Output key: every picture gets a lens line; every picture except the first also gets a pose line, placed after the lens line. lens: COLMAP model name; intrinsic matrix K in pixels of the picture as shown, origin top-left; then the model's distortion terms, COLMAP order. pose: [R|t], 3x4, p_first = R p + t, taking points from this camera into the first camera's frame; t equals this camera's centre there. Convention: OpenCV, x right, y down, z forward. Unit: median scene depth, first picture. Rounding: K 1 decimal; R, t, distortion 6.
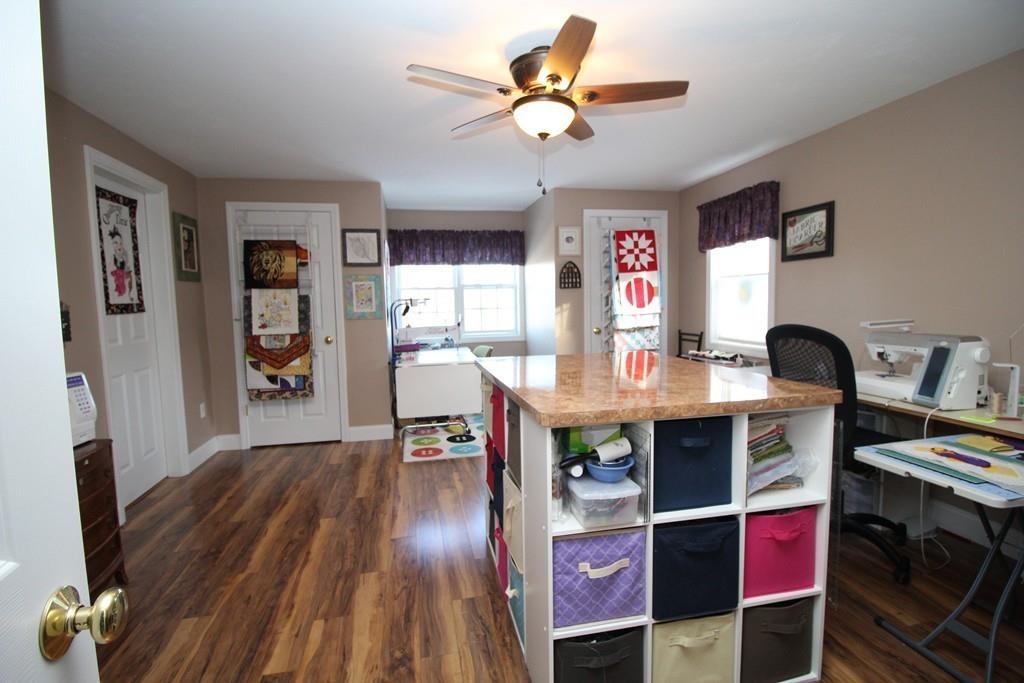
lens RADIAL K [[481.1, 0, 510.4], [0, 481.1, 339.6], [0, 0, 1]] dist [-0.001858, -0.002770]
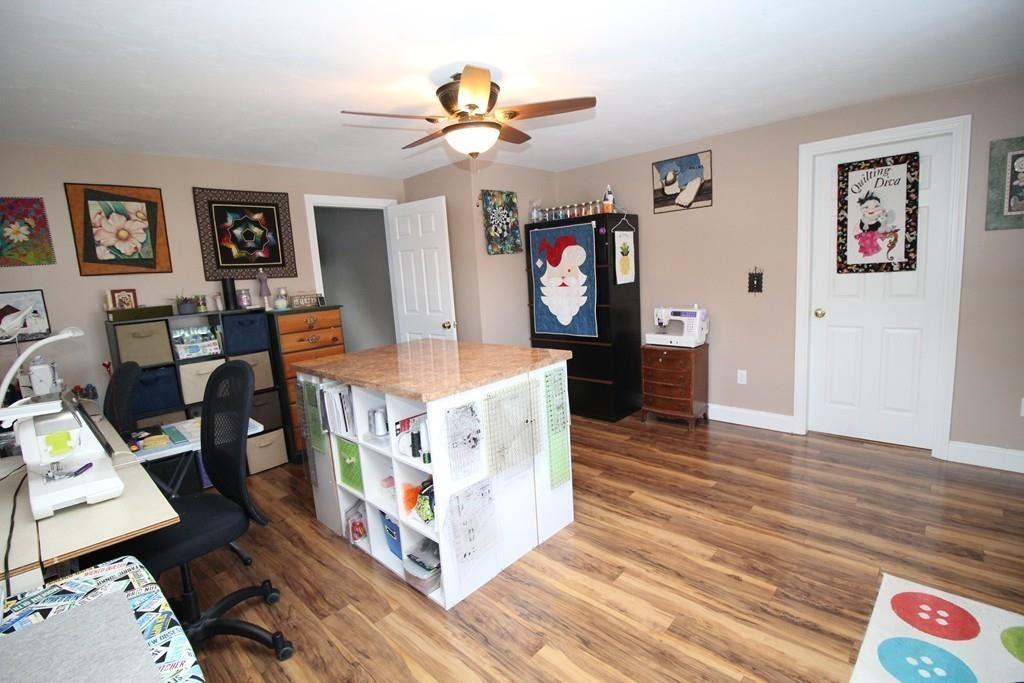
lens RADIAL K [[481.1, 0, 512.6], [0, 481.1, 339.4], [0, 0, 1]] dist [-0.001858, -0.002770]
pose [[-0.823948, 0.151997, -0.545900, 0.475253], [0.030928, 0.973981, 0.224509, -0.173982], [0.565821, 0.168100, -0.807211, 1.437801]]
